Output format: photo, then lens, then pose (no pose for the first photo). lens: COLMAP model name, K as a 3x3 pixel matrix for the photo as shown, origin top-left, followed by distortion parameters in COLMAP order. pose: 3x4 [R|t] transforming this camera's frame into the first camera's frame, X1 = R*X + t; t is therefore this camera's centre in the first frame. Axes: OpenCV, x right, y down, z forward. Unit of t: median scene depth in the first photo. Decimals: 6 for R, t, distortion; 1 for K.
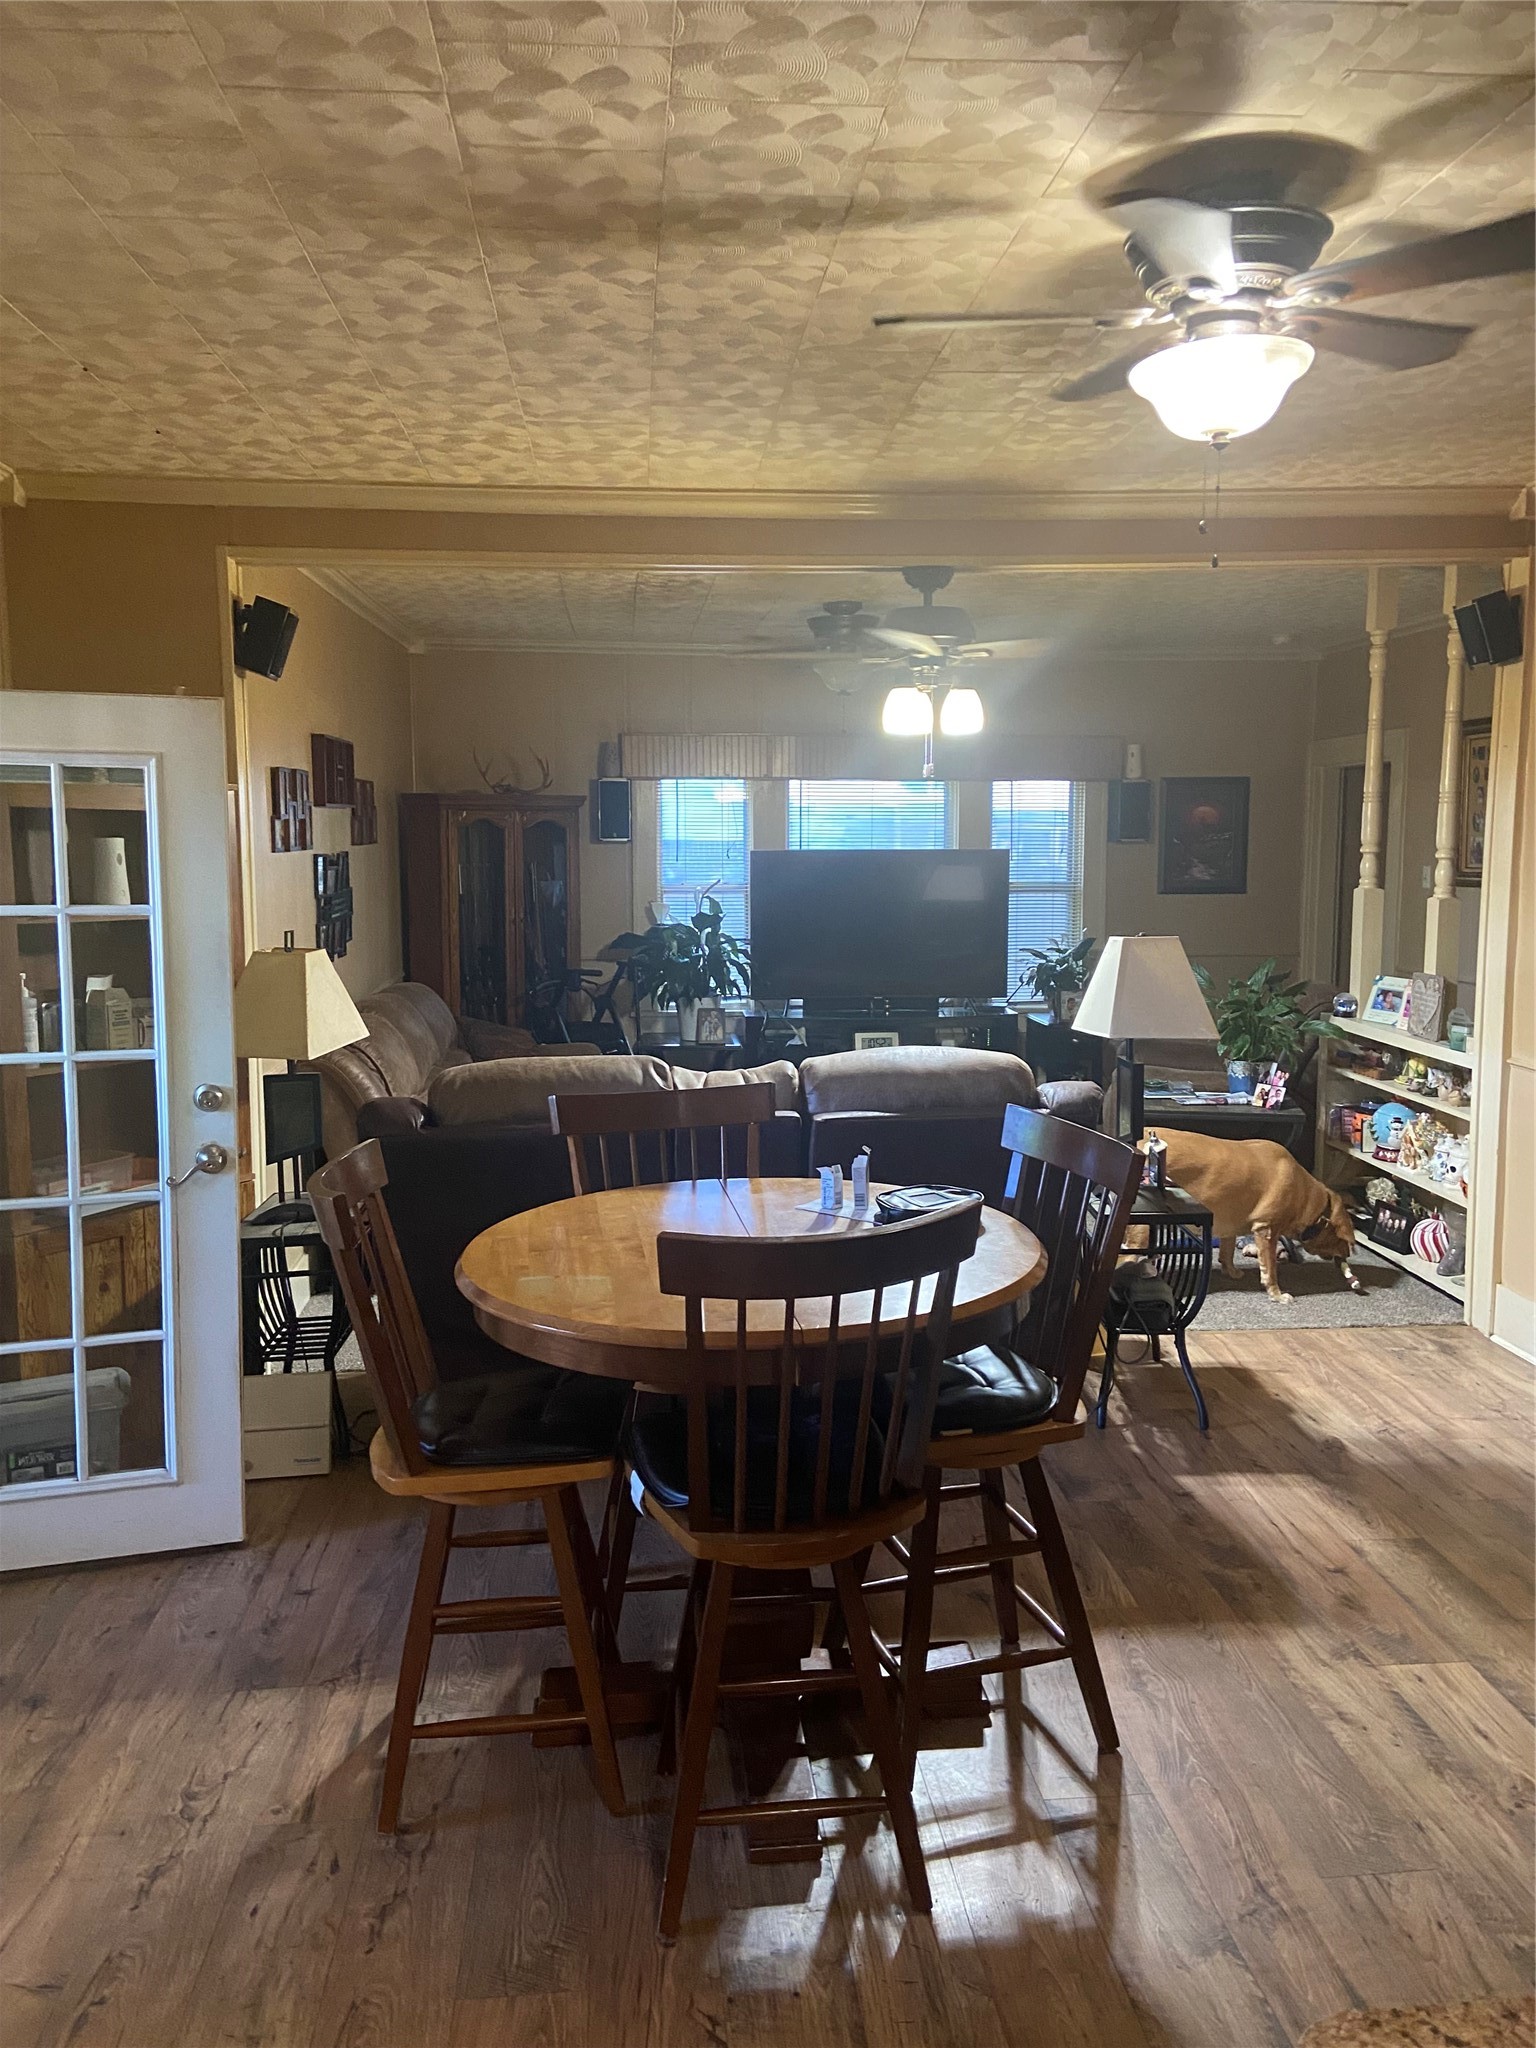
lens RADIAL K [[1570.3, 0, 769.8], [0, 1570.3, 980.8], [0, 0, 1]] dist [0.070834, -0.066545]
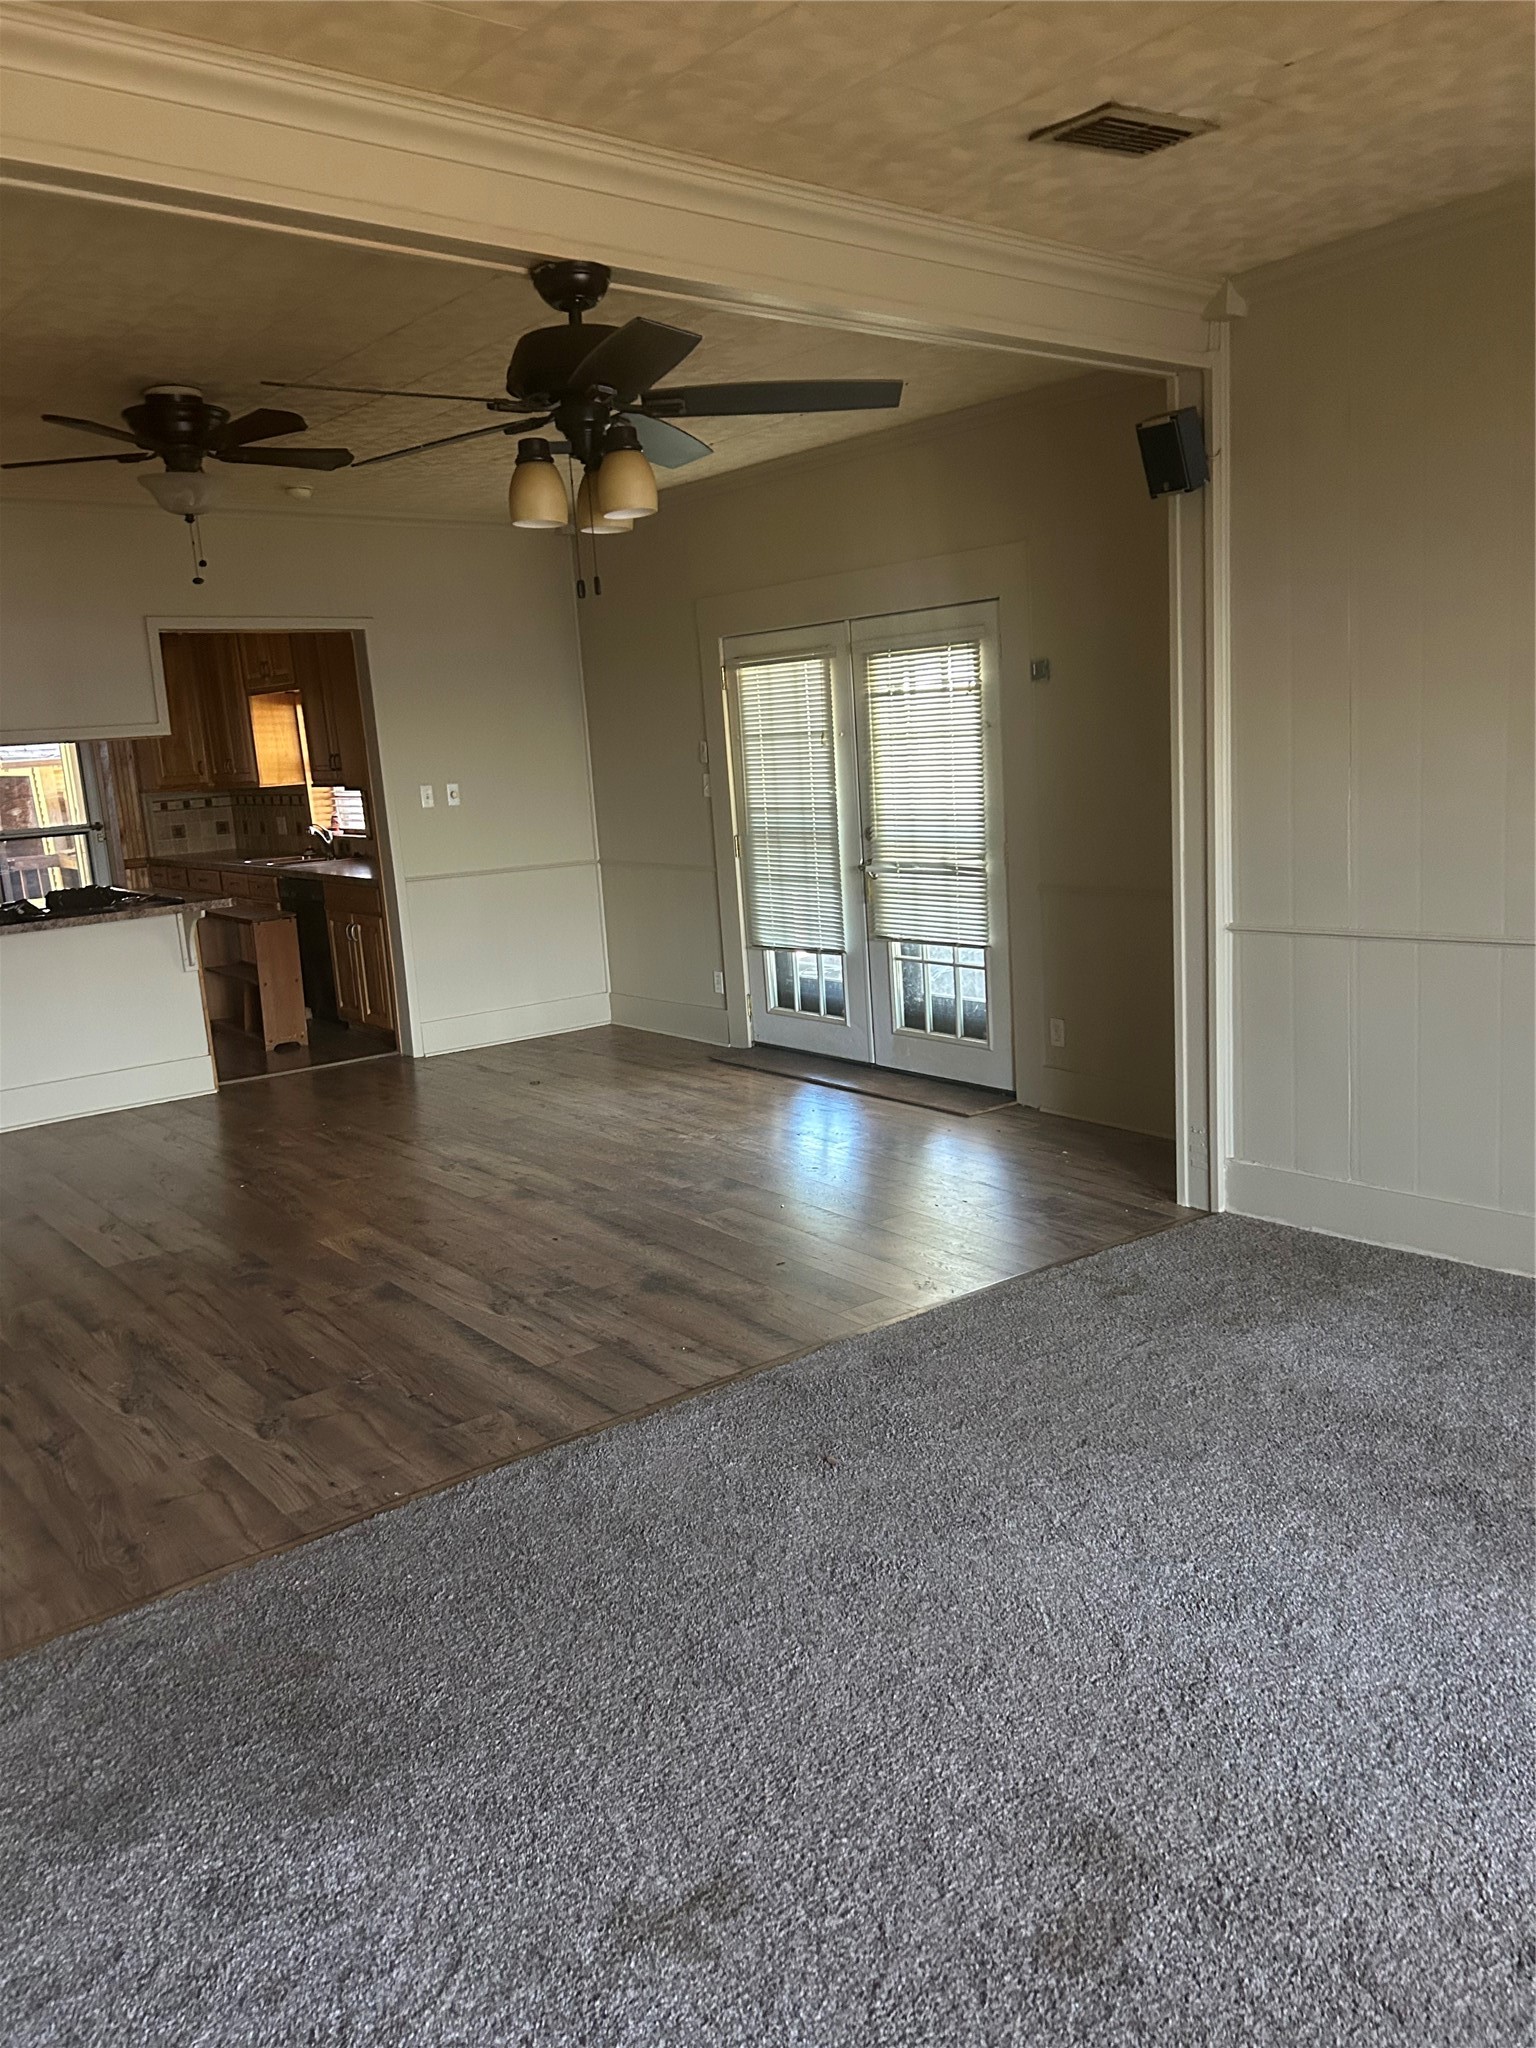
lens RADIAL K [[1563.2, 0, 746.6], [0, 1563.2, 1030.0], [0, 0, 1]] dist [0.059227, -0.052860]
pose [[-0.844434, 0.165273, -0.509525, 0.580447], [0.019078, 0.959887, 0.279737, -0.193109], [0.535320, 0.226499, -0.813715, 2.253497]]
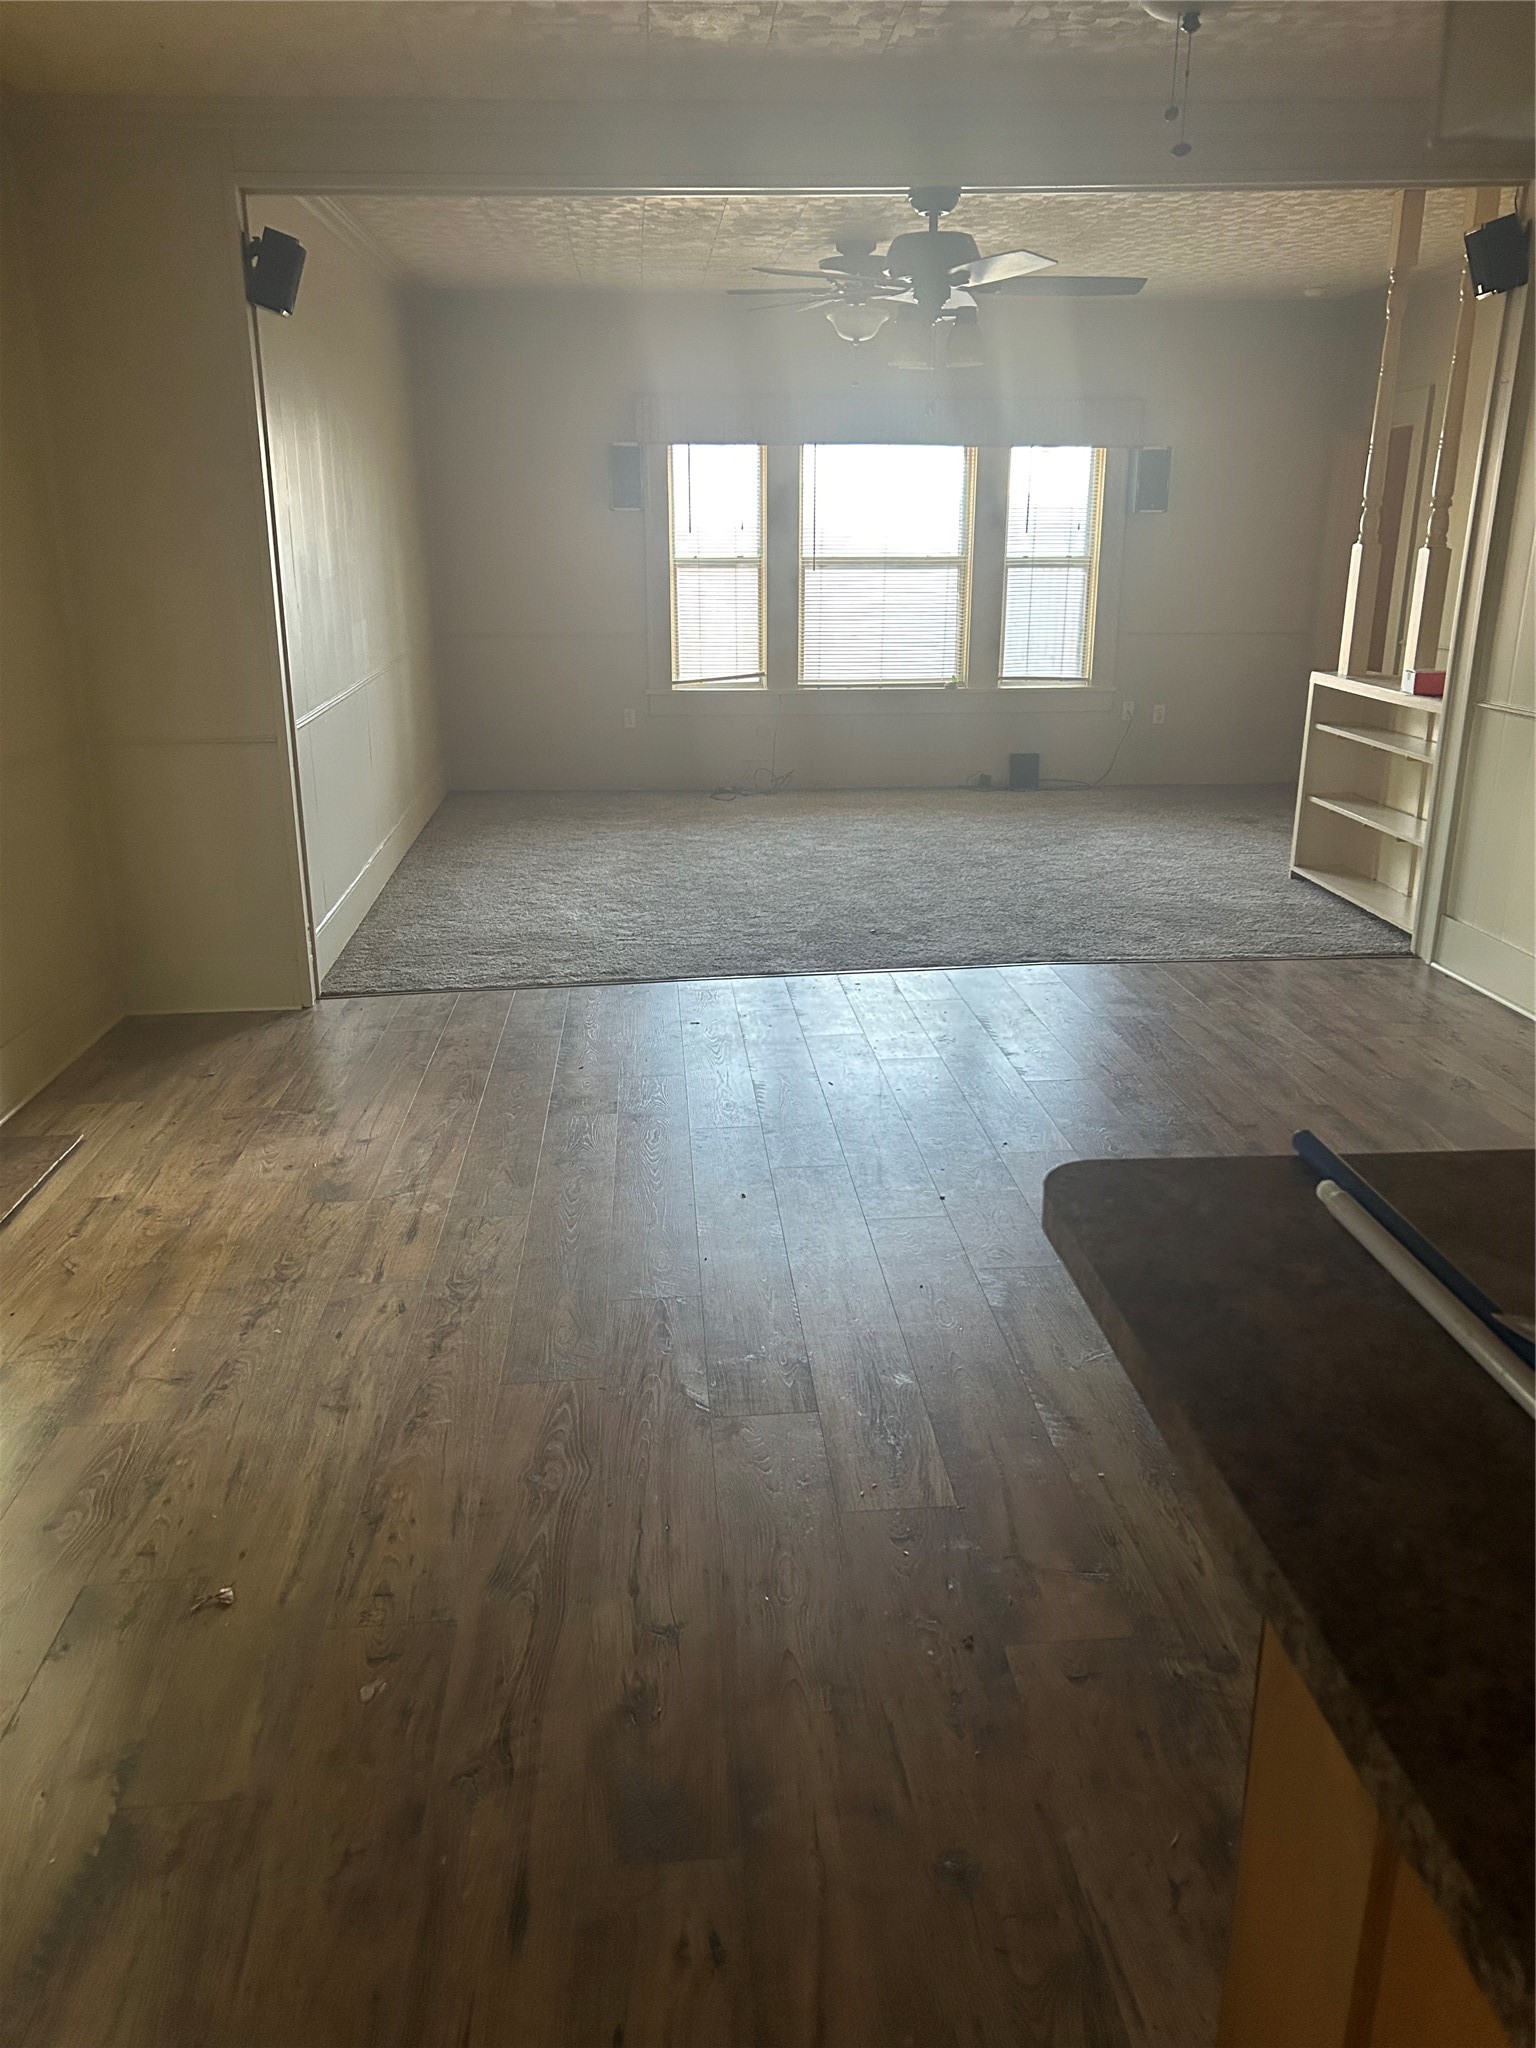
lens RADIAL K [[1563.2, 0, 746.6], [0, 1563.2, 1030.0], [0, 0, 1]] dist [0.059227, -0.052860]
pose [[0.999497, 0.009552, -0.030246, 0.025044], [-0.003067, 0.978211, 0.207588, 0.066956], [0.031569, -0.207391, 0.977749, -0.112894]]
